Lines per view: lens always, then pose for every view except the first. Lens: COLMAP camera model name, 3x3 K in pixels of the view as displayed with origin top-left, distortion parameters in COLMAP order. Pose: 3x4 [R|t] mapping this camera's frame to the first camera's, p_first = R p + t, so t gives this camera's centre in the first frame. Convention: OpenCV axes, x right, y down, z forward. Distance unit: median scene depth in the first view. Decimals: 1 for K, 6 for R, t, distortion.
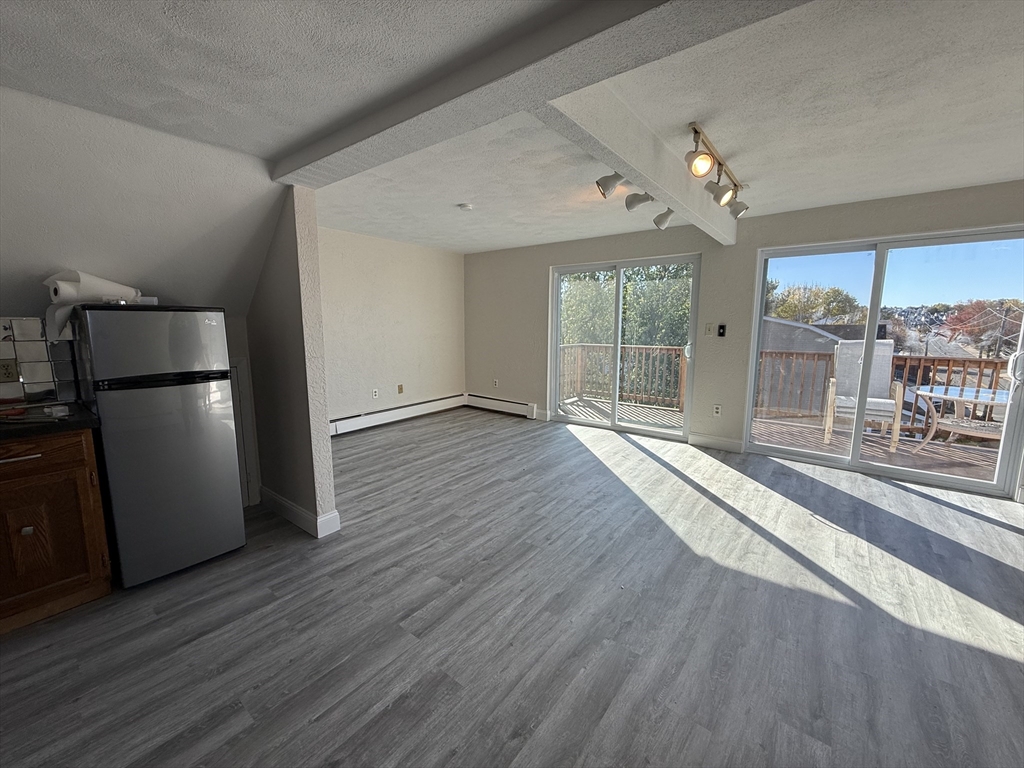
lens RADIAL K [[408.4, 0, 509.3], [0, 408.4, 382.1], [0, 0, 1]] dist [0.000910, 0.000288]
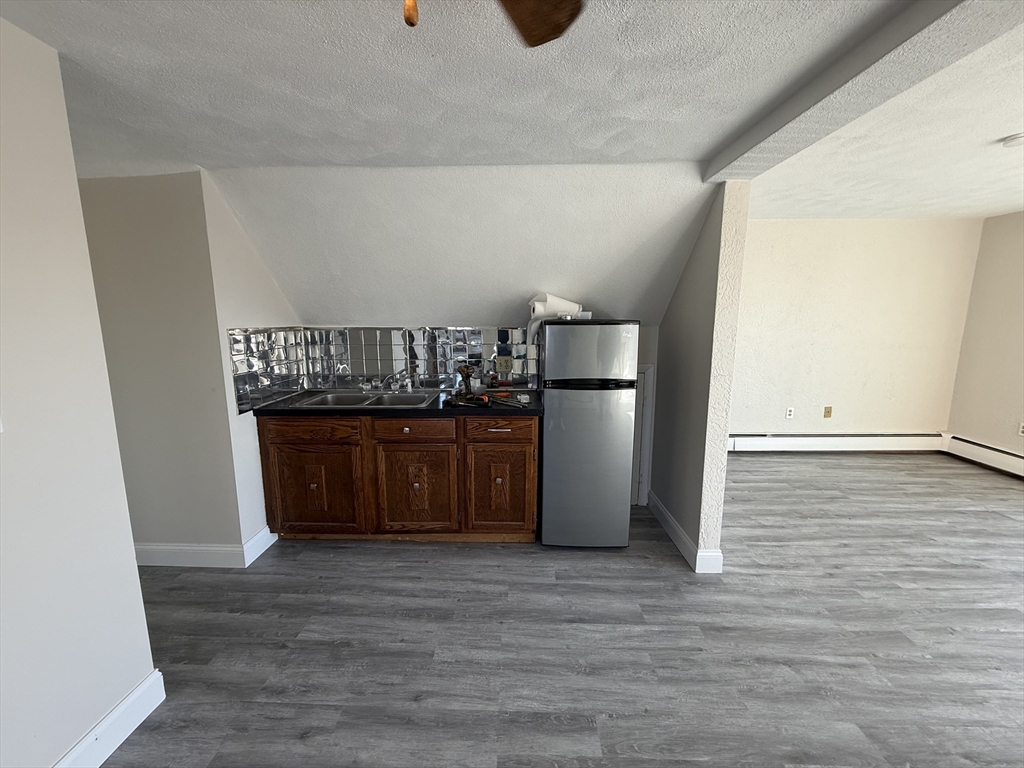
lens RADIAL K [[408.4, 0, 509.3], [0, 408.4, 382.1], [0, 0, 1]] dist [0.000910, 0.000288]
pose [[0.600797, 0.123214, -0.789849, -0.044947], [-0.112555, 0.991246, 0.069017, -0.045847], [0.791438, 0.047436, 0.609406, 0.085864]]
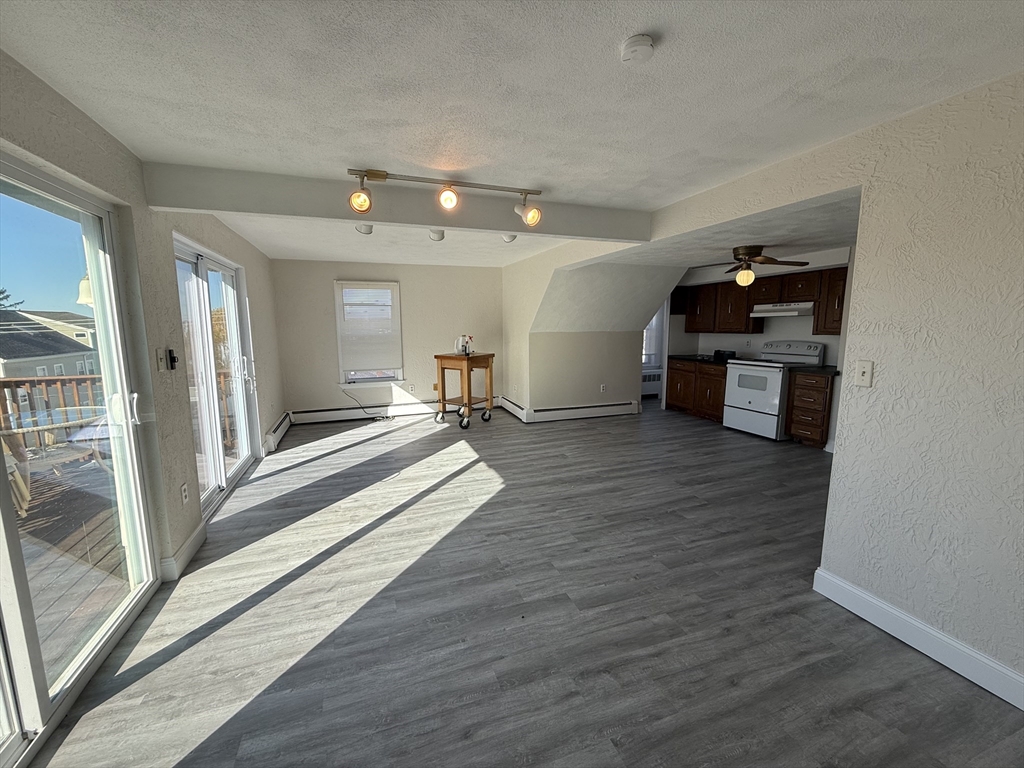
lens RADIAL K [[408.4, 0, 509.3], [0, 408.4, 382.1], [0, 0, 1]] dist [0.000910, 0.000288]
pose [[-0.849564, -0.071438, 0.522626, -0.264579], [0.081440, 0.961143, 0.263766, -0.290392], [-0.521161, 0.266648, -0.810734, 1.712205]]
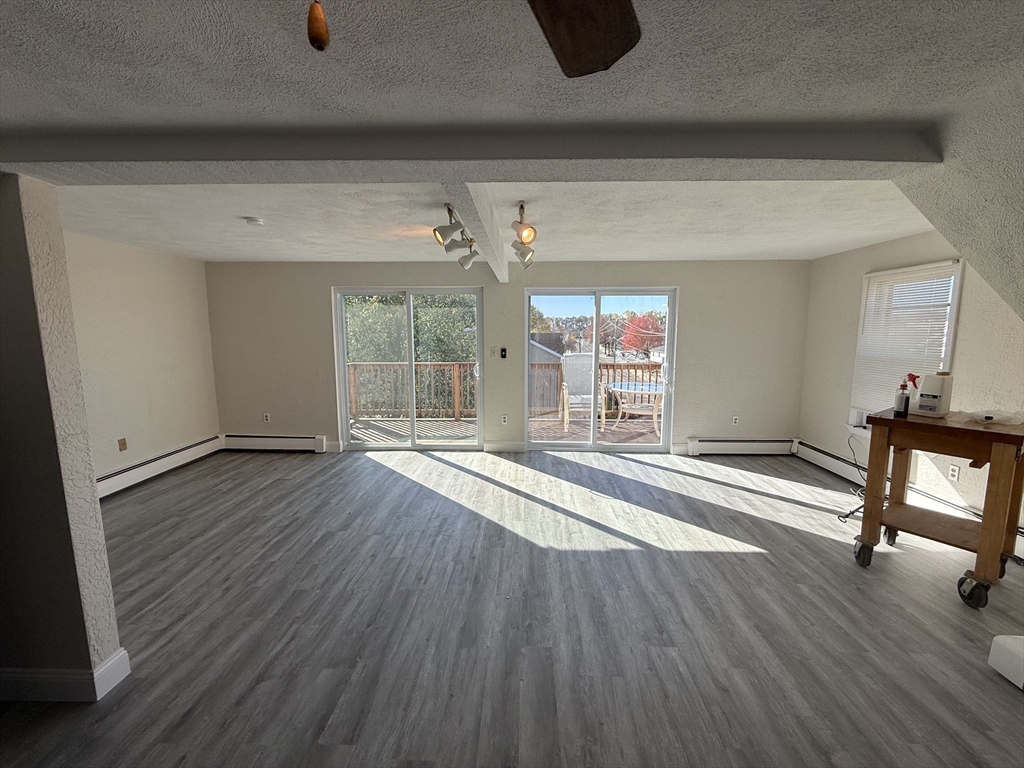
lens RADIAL K [[408.4, 0, 509.3], [0, 408.4, 382.1], [0, 0, 1]] dist [0.000910, 0.000288]
pose [[0.808144, -0.078363, 0.583748, -0.236007], [0.087599, 0.996078, 0.012442, -0.076593], [-0.582434, 0.041081, 0.811839, 0.034084]]
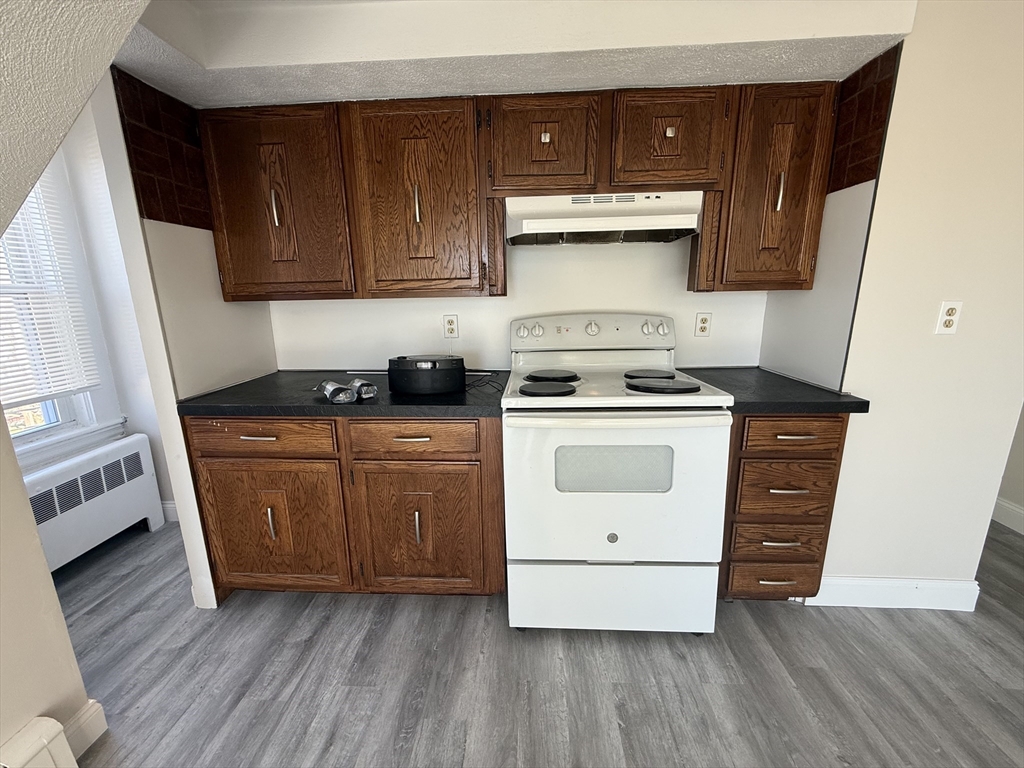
lens RADIAL K [[408.4, 0, 509.3], [0, 408.4, 382.1], [0, 0, 1]] dist [0.000910, 0.000288]
pose [[-0.817362, 0.137878, -0.559382, 0.117040], [-0.070127, 0.939911, 0.334141, 0.001609], [0.571840, 0.312342, -0.758579, 0.039669]]
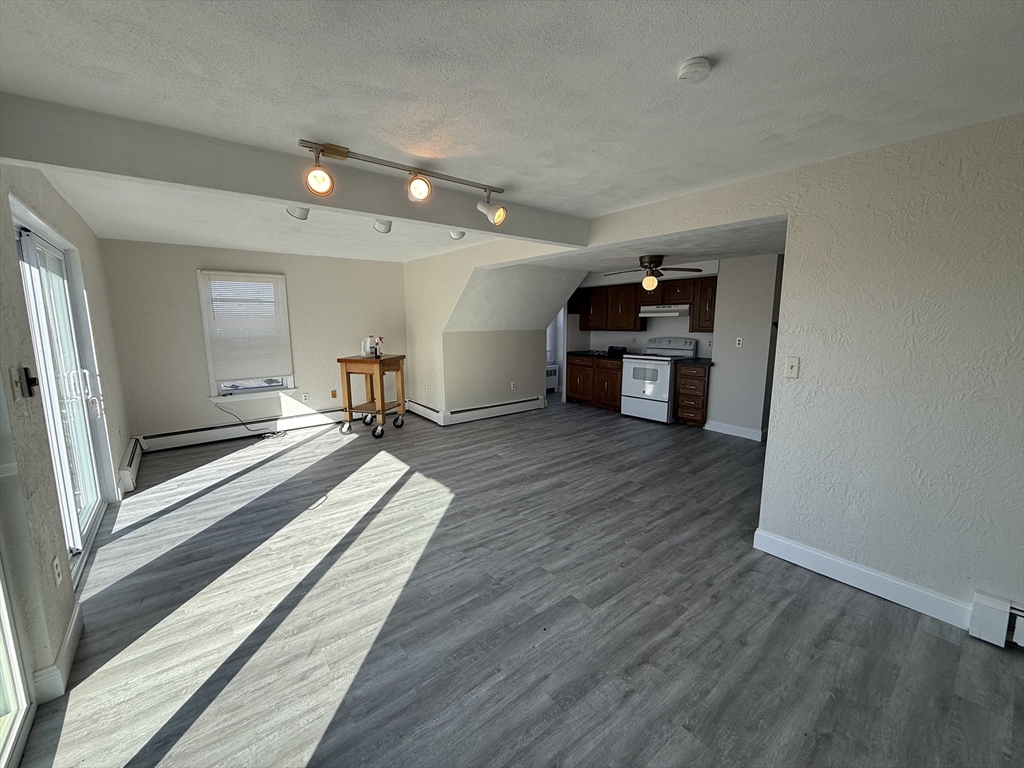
lens RADIAL K [[408.4, 0, 509.3], [0, 408.4, 382.1], [0, 0, 1]] dist [0.000910, 0.000288]
pose [[-0.974570, -0.030548, 0.221993, -0.034502], [0.036432, 0.955884, 0.291476, -0.313008], [-0.221103, 0.292151, -0.930463, 1.766872]]
